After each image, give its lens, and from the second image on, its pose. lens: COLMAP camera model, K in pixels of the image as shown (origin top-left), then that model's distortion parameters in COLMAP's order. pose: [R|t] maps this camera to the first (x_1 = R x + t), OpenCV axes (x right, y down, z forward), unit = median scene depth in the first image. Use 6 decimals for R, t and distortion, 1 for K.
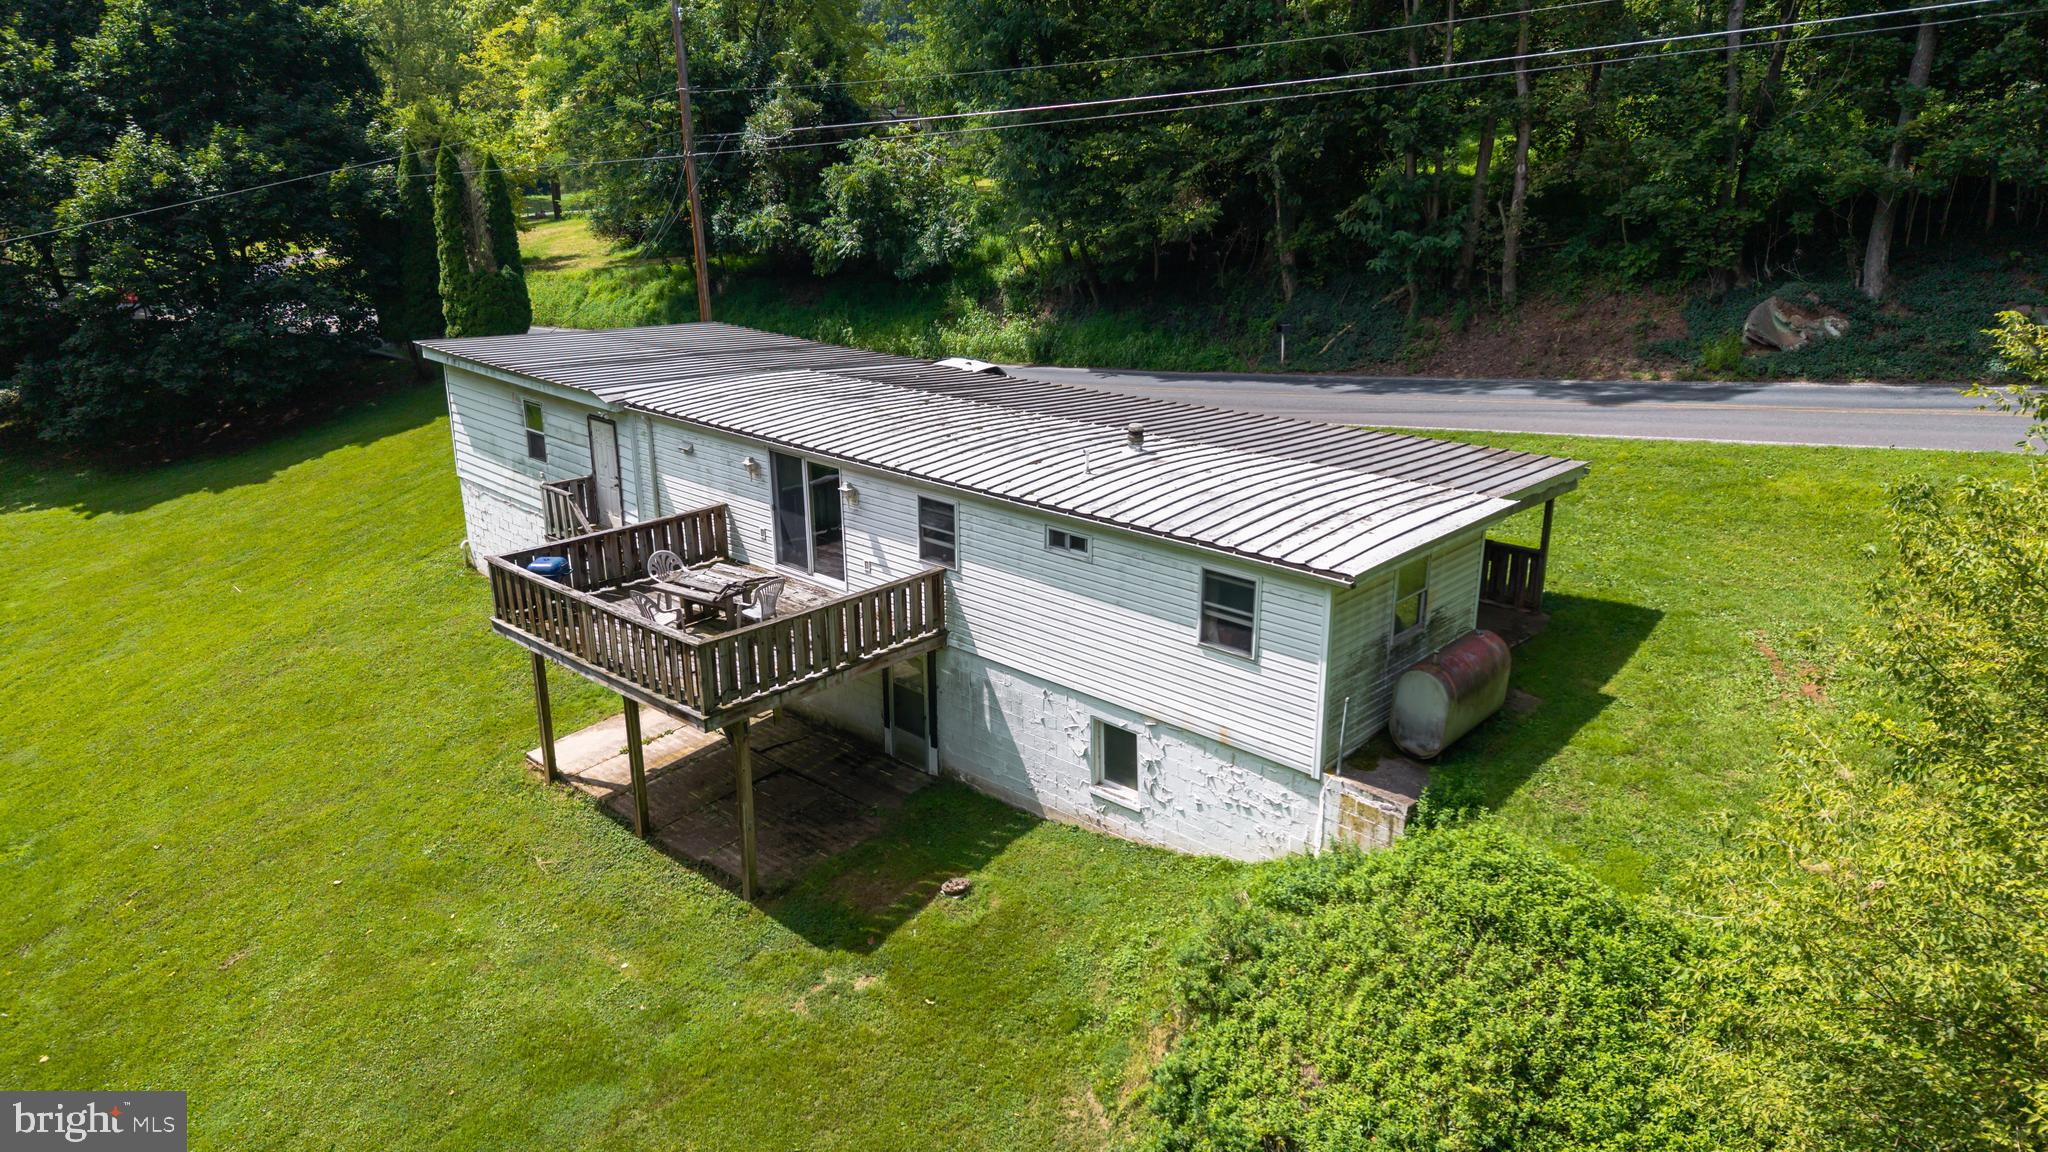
lens RADIAL K [[1334.5, 0, 1019.9], [0, 1334.5, 581.8], [0, 0, 1]] dist [0.005857, 0.002731]
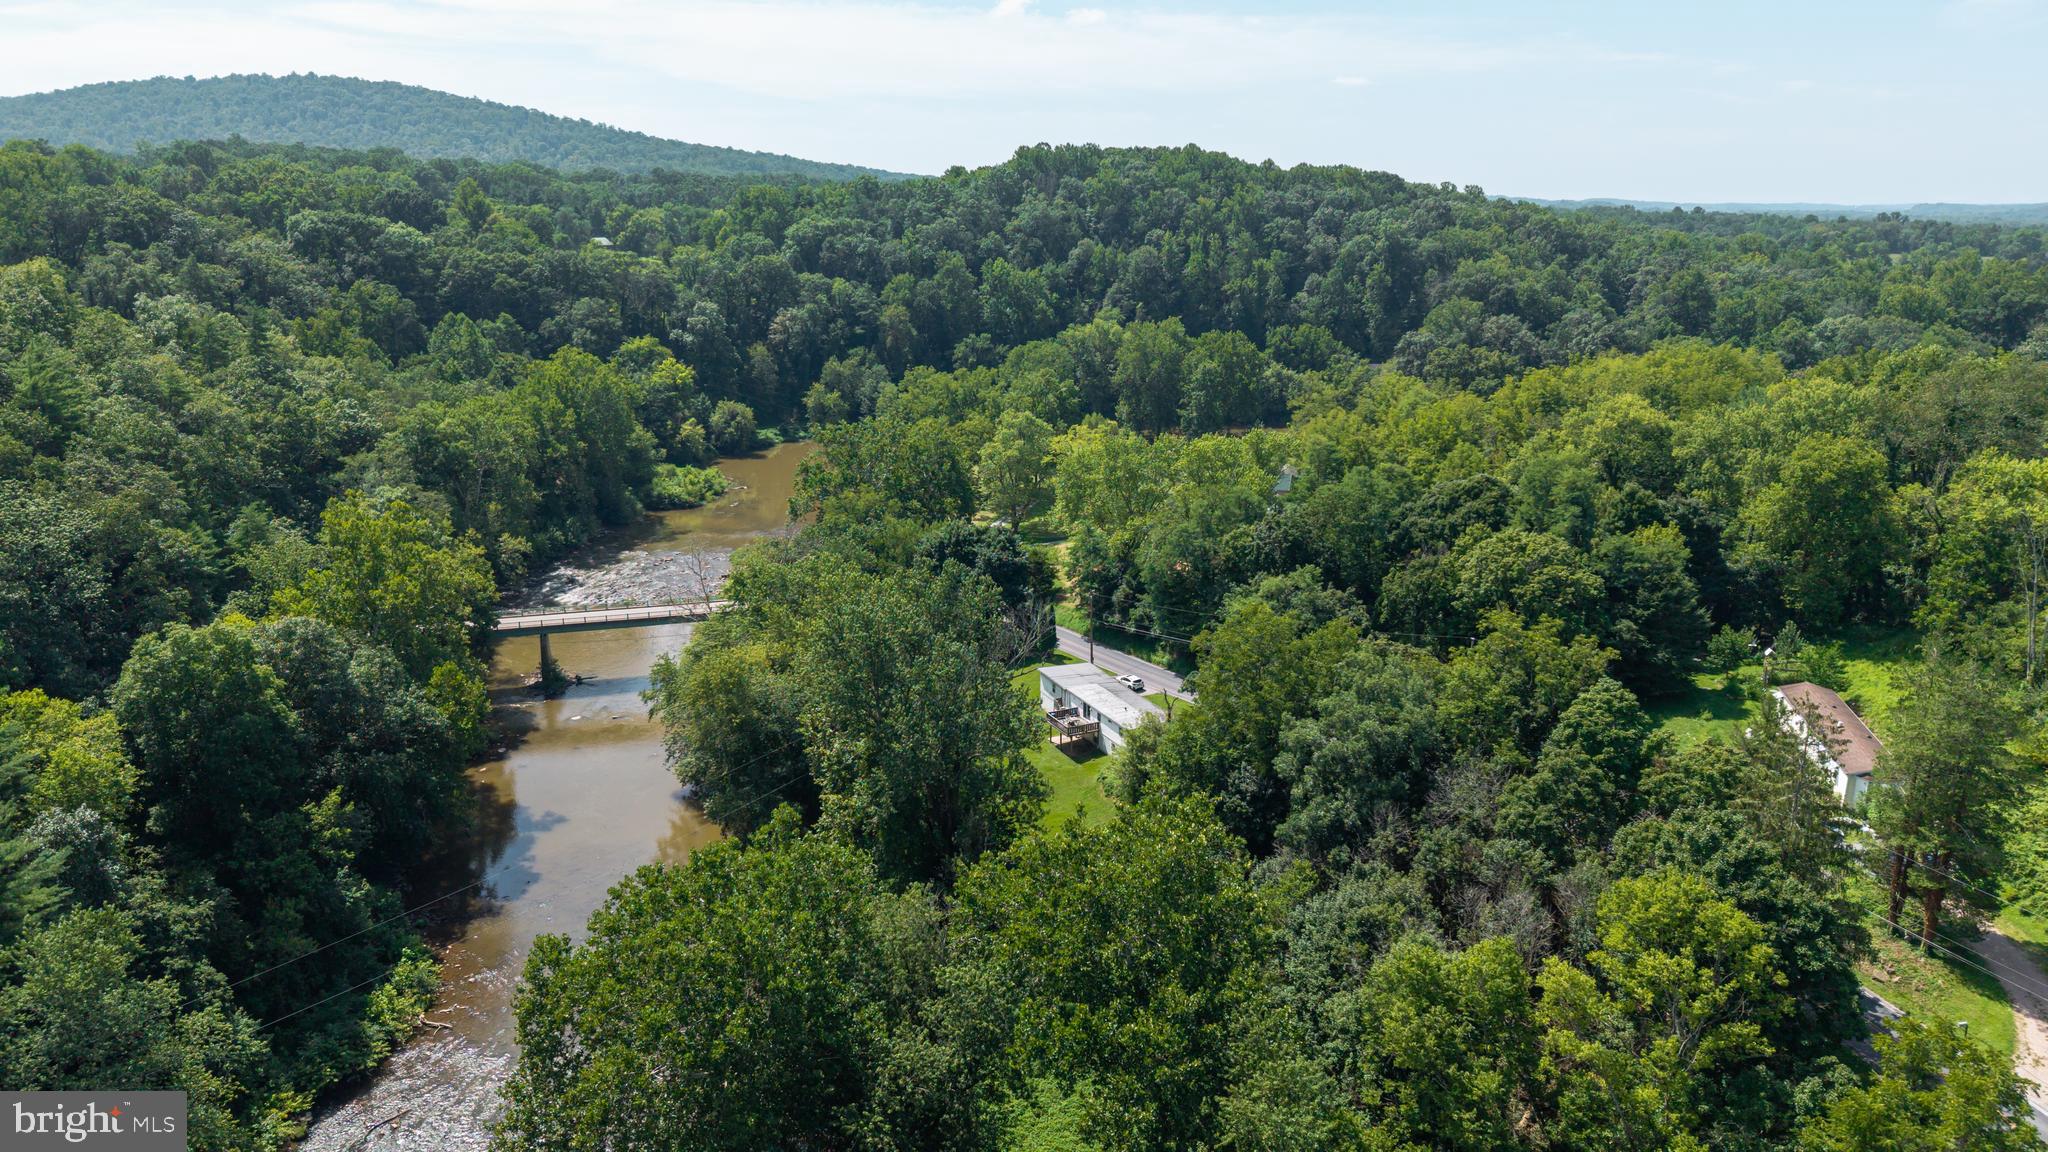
lens RADIAL K [[1334.5, 0, 1024.6], [0, 1334.5, 577.8], [0, 0, 1]] dist [0.005857, 0.002731]
pose [[0.928508, 0.084098, -0.361663, 2.036088], [-0.104253, 0.993879, -0.036545, -0.460807], [0.356376, 0.071637, 0.931592, -5.794210]]
